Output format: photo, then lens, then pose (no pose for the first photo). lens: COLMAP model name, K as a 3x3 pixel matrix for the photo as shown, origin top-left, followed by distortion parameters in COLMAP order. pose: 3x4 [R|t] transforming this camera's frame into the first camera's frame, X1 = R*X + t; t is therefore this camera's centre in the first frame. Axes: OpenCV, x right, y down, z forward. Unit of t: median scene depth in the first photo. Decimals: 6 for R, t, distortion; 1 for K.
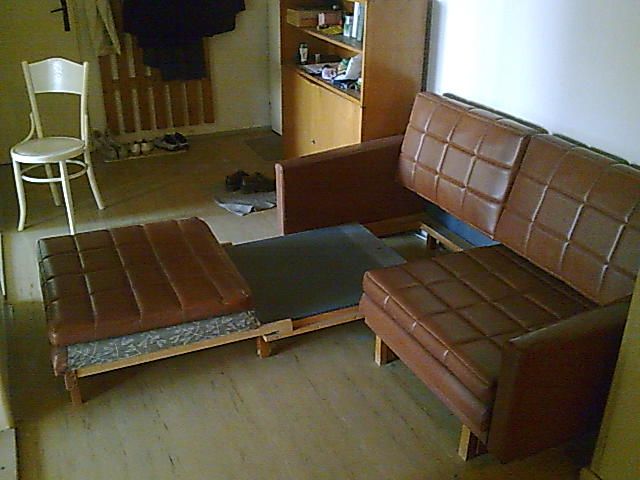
lens RADIAL K [[651.6, 0, 331.4], [0, 651.6, 240.1], [0, 0, 1]] dist [0.020217, -0.212141]
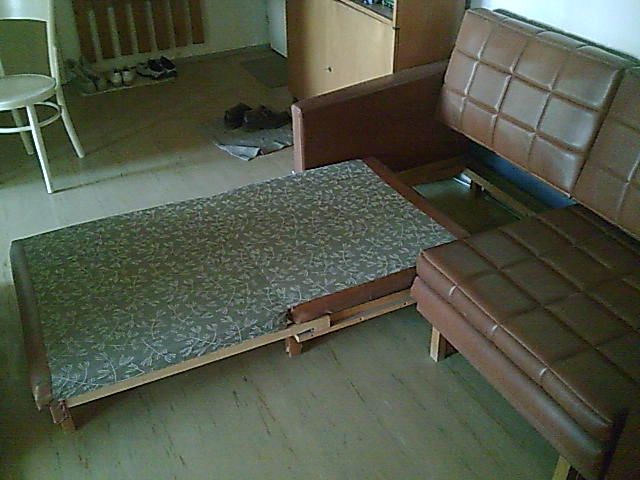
lens RADIAL K [[652.1, 0, 320.0], [0, 652.1, 240.0], [0, 0, 1]] dist [0.014638, -0.206605]
pose [[0.999590, -0.028635, -0.000465, -0.056147], [0.028412, 0.989486, 0.141812, -0.065601], [-0.003601, -0.141767, 0.989894, 0.179158]]
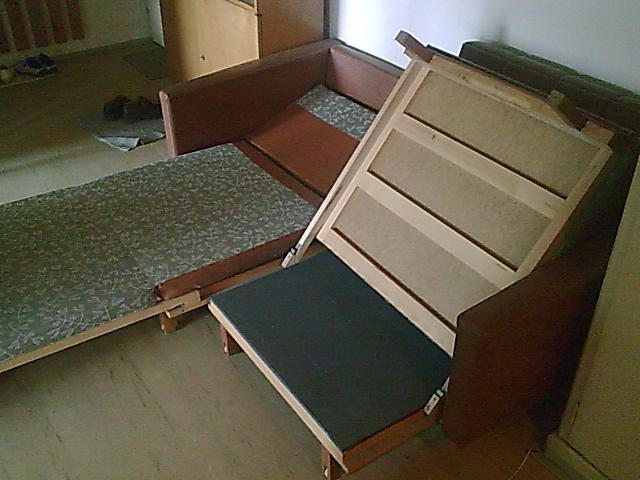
lens RADIAL K [[652.1, 0, 320.0], [0, 652.1, 240.0], [0, 0, 1]] dist [0.014638, -0.206605]
pose [[0.988312, -0.093170, 0.120662, -0.001689], [0.073840, 0.985027, 0.155788, -0.046189], [-0.133370, -0.145057, 0.980393, 0.139723]]
